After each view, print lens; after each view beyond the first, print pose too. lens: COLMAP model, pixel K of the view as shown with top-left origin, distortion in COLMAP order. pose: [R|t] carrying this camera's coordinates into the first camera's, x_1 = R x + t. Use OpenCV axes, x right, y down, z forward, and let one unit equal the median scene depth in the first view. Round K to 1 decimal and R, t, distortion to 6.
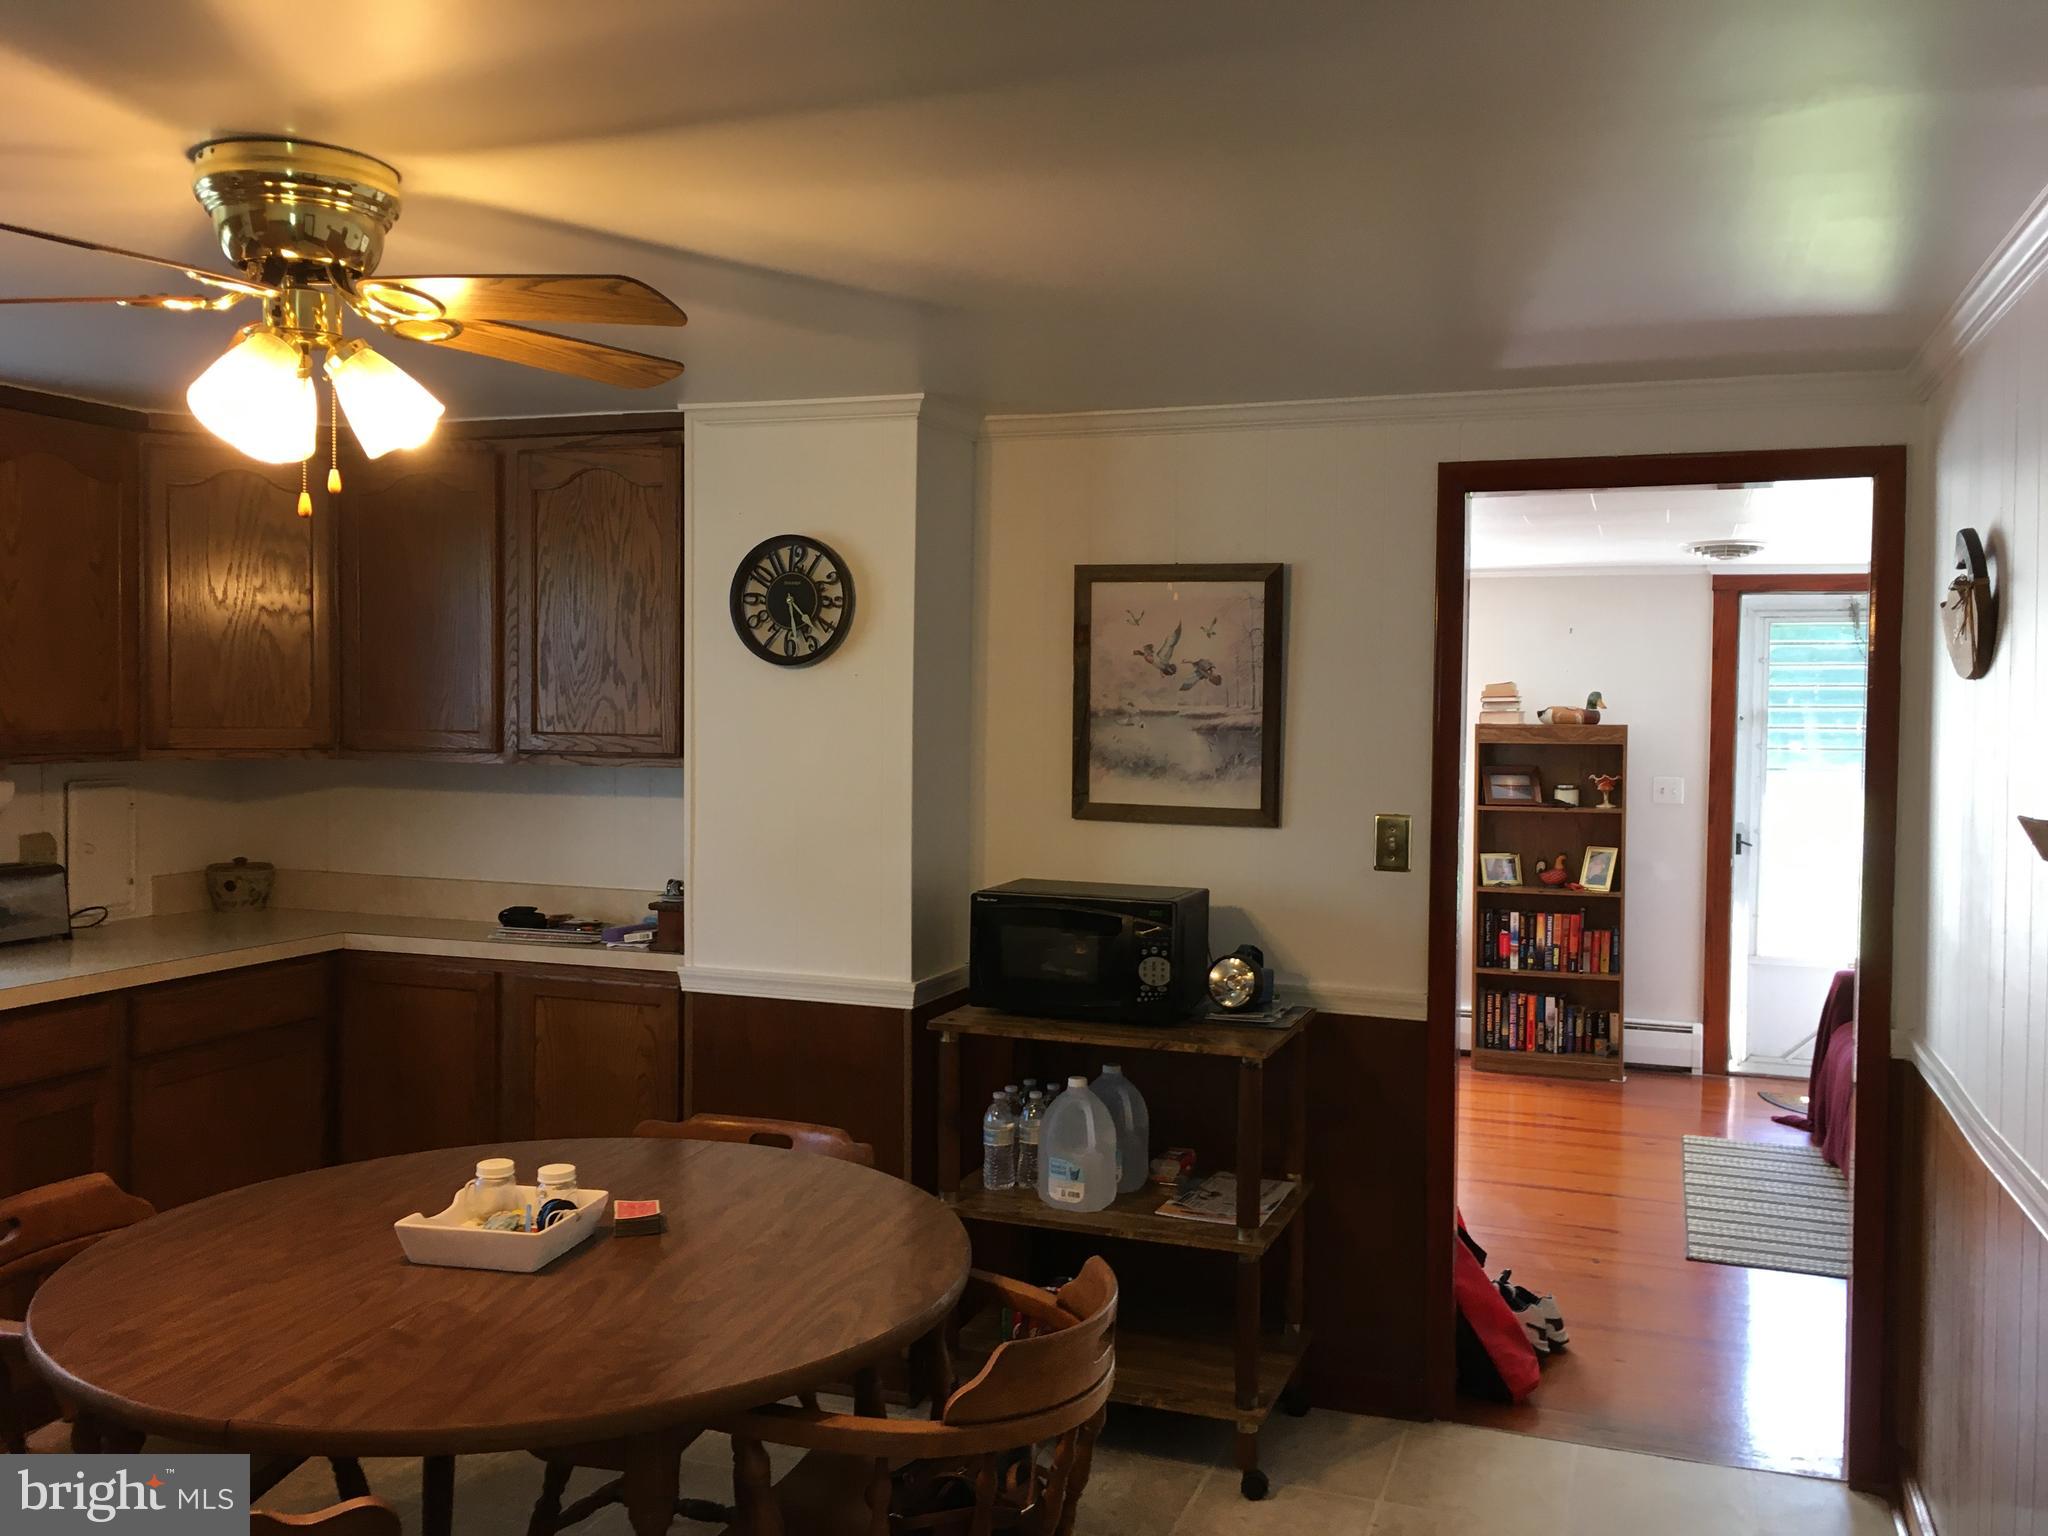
lens RADIAL K [[1708.9, 0, 1024.0], [0, 1708.9, 768.0], [0, 0, 1]] dist [0.052341, -0.009843]
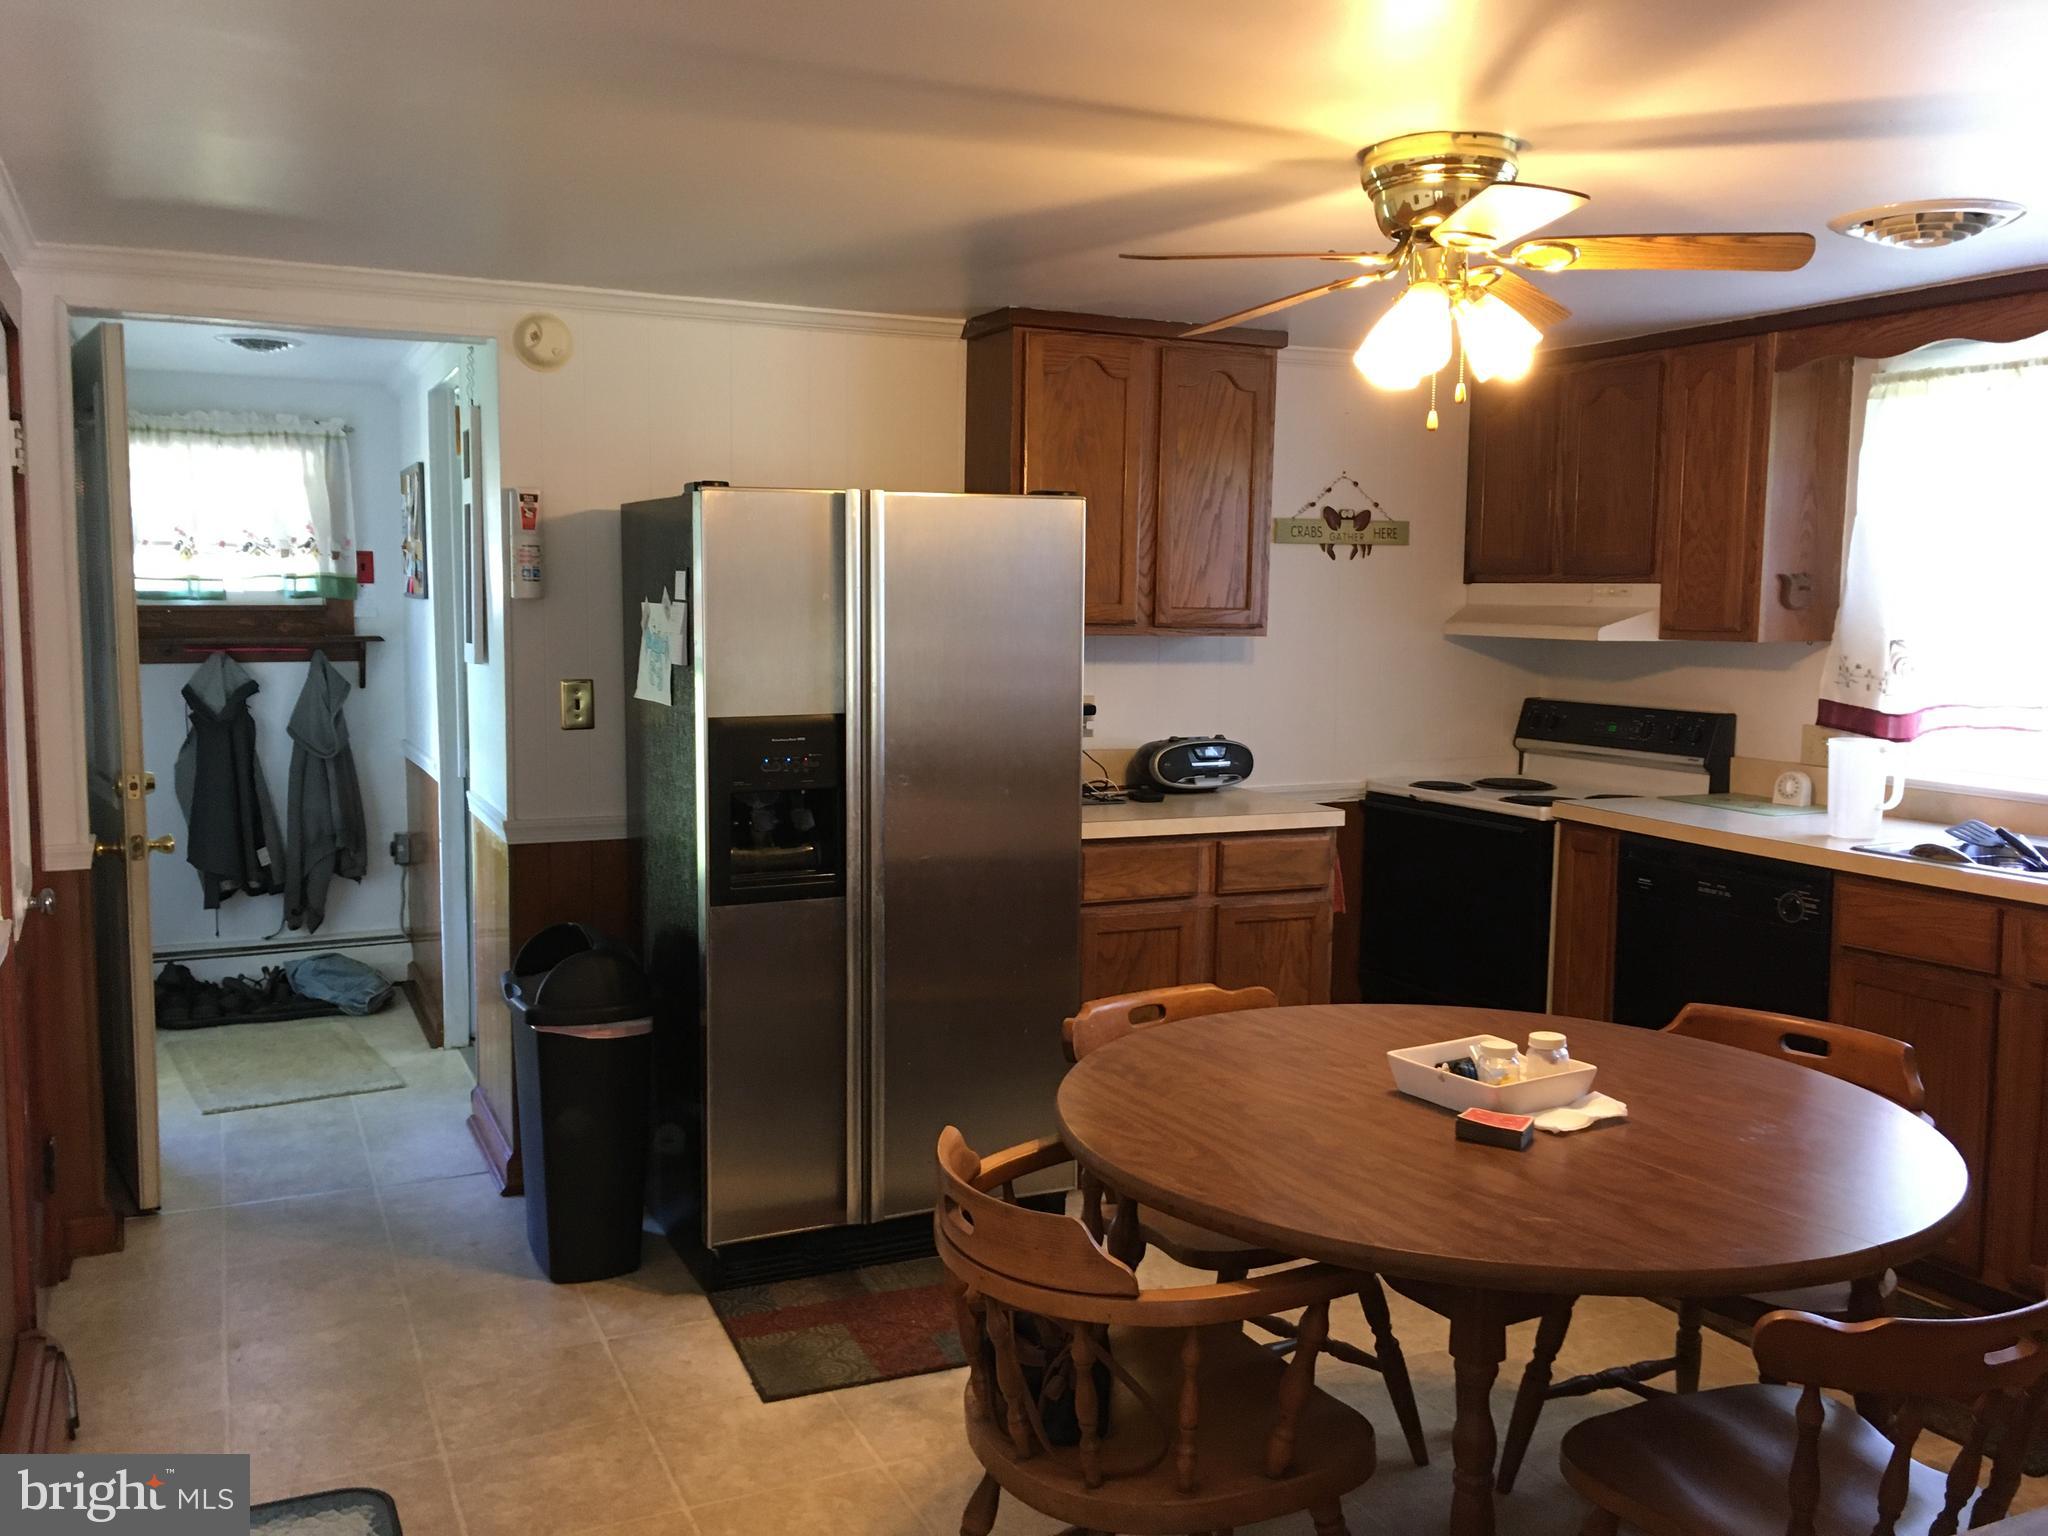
lens RADIAL K [[1727.6, 0, 1026.5], [0, 1727.6, 764.6], [0, 0, 1]] dist [0.065324, -0.081312]
pose [[-0.704630, 0.050398, -0.707783, 0.430615], [-0.041431, 0.992851, 0.111943, -0.019401], [0.708365, 0.108202, -0.697504, 1.031957]]
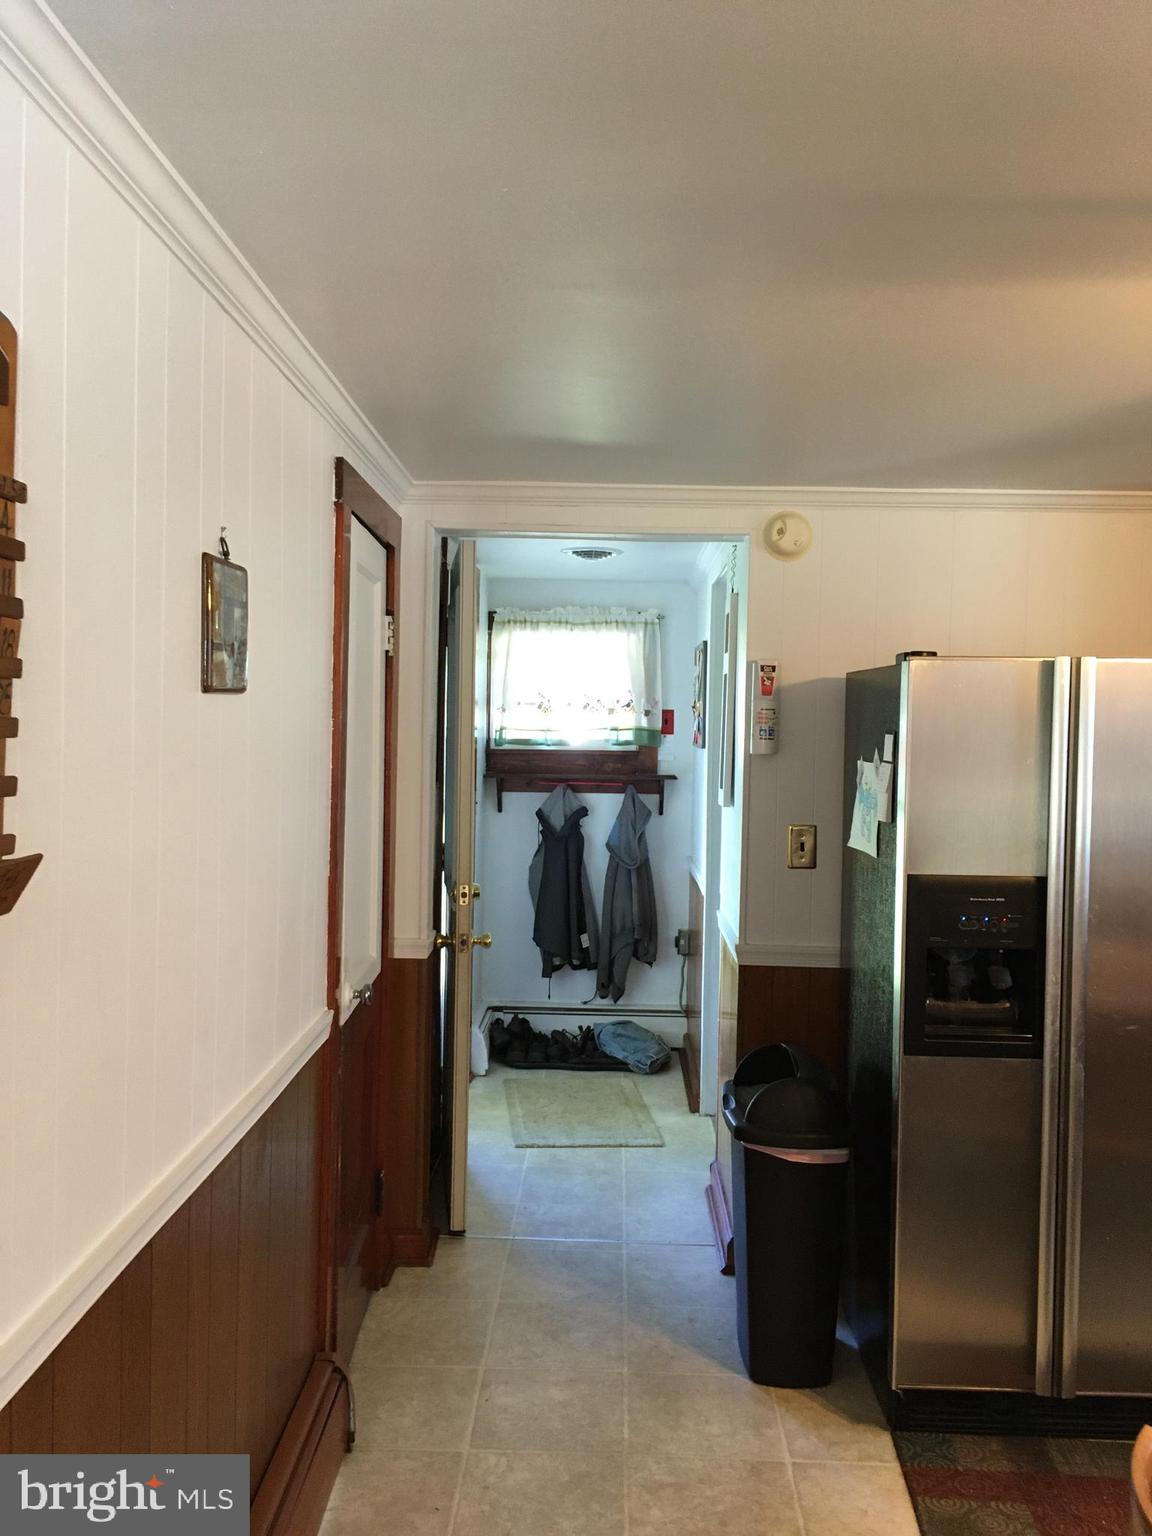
lens RADIAL K [[1295.7, 0, 587.3], [0, 1295.7, 764.2], [0, 0, 1]] dist [0.065324, -0.081312]
pose [[-0.945291, -0.023668, -0.325368, 0.294362], [-0.044417, 0.997415, 0.056492, -0.028950], [0.323189, 0.067853, -0.943899, 0.880162]]
